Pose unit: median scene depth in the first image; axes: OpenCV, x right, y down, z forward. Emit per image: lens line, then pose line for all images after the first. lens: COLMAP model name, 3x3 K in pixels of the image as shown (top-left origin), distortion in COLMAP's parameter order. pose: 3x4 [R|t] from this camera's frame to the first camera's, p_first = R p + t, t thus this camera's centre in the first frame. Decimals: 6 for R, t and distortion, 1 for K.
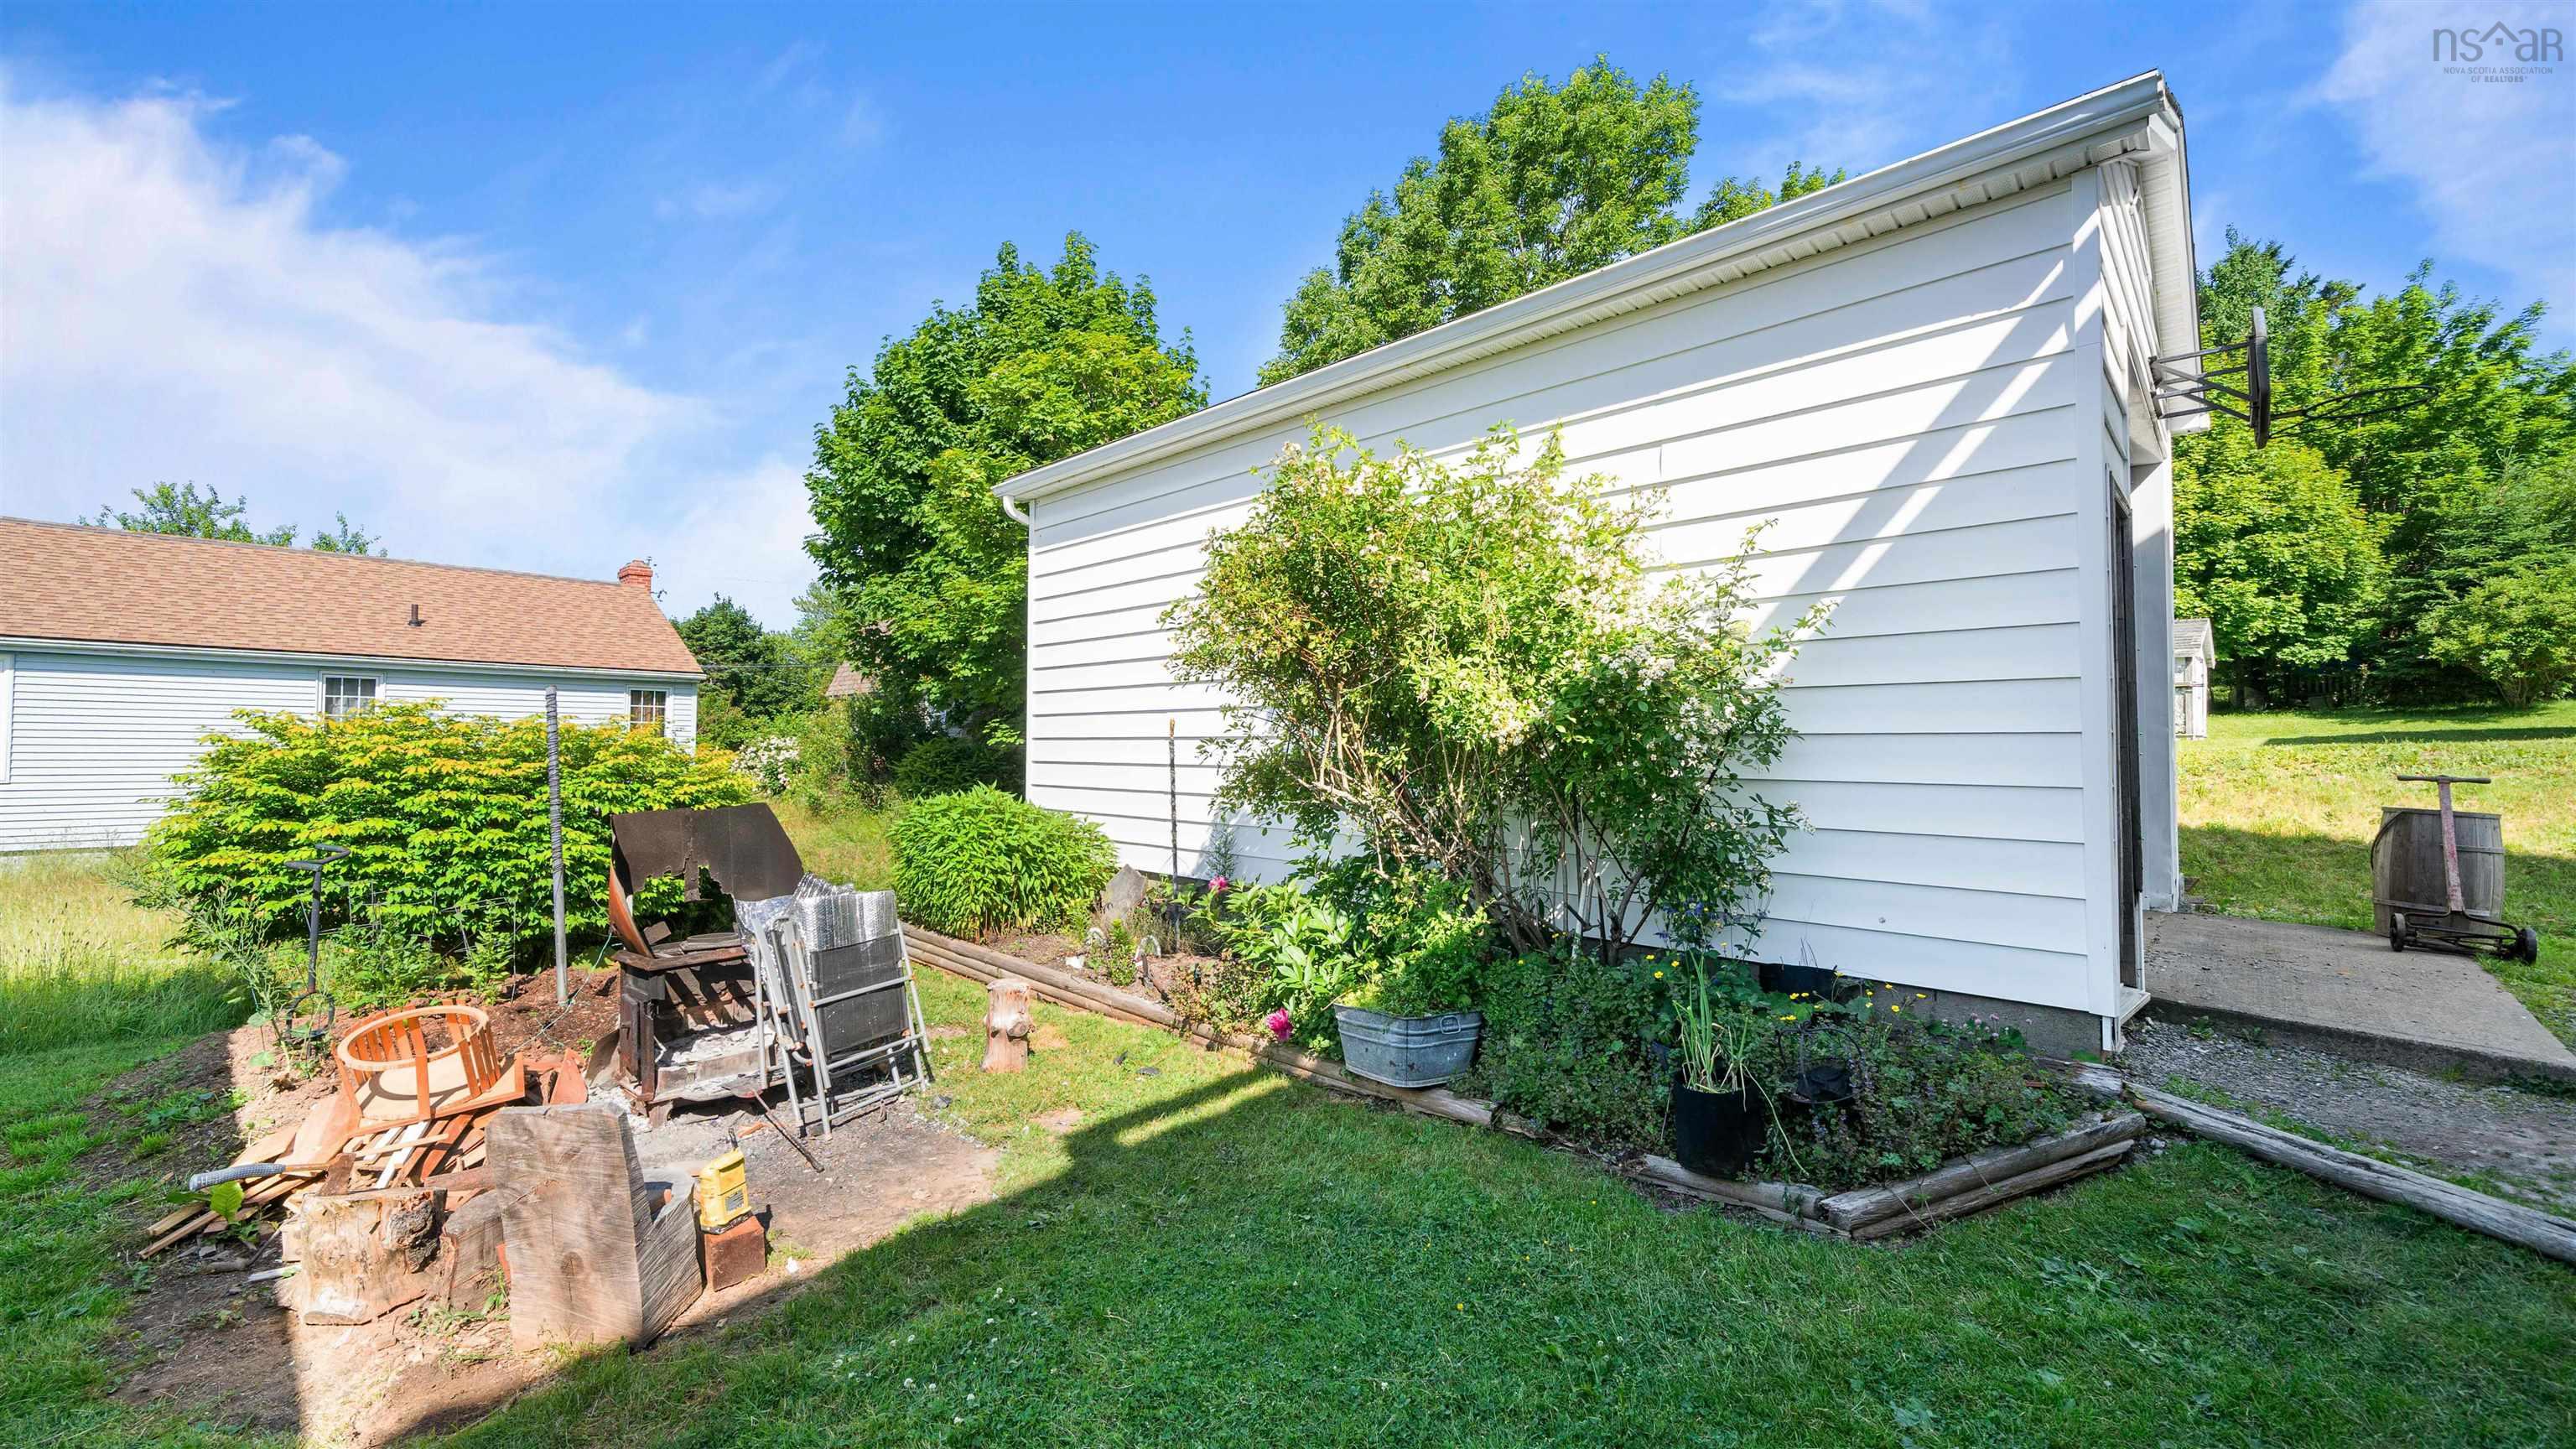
lens RADIAL K [[998.0, 0, 1288.0], [0, 998.0, 724.5], [0, 0, 1]] dist [-0.001735, -0.000137]
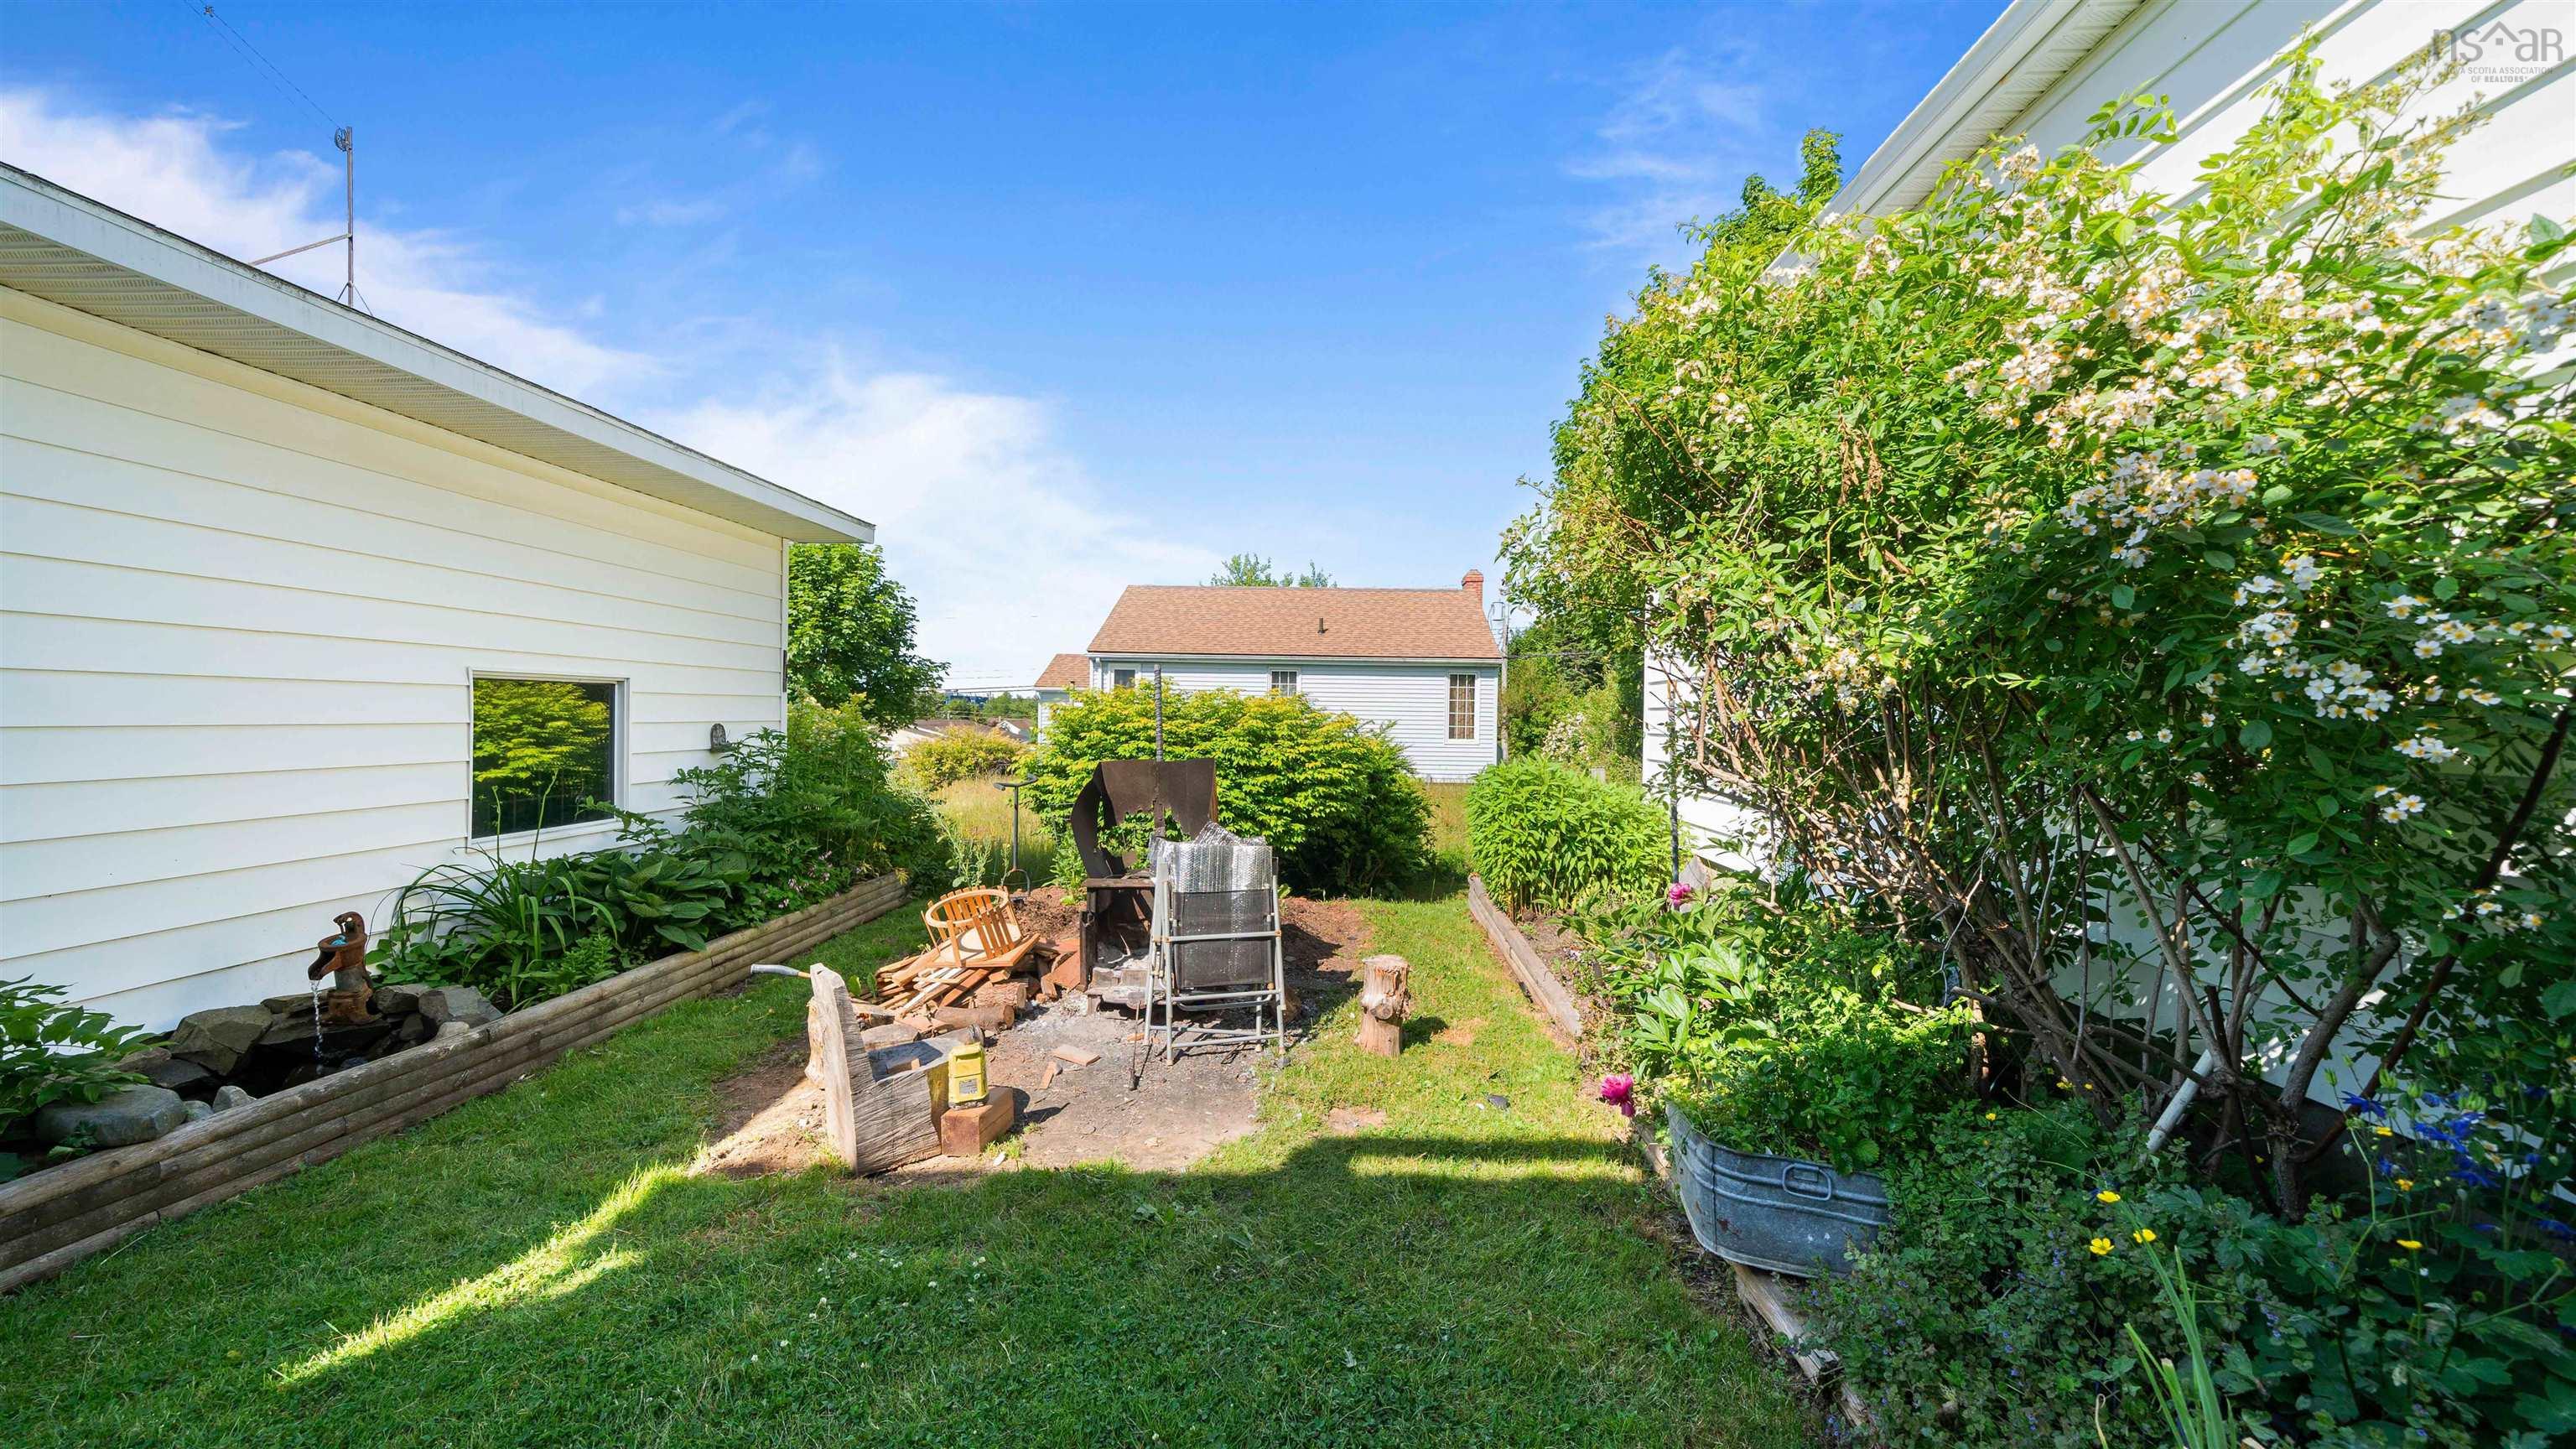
lens RADIAL K [[925.3, 0, 1291.0], [0, 925.3, 719.7], [0, 0, 1]] dist [0.000452, -0.000045]
pose [[0.652922, 0.008253, -0.757380, 0.326274], [0.003165, 0.999902, 0.013624, 0.021147], [0.757419, -0.011292, 0.652832, 0.372320]]
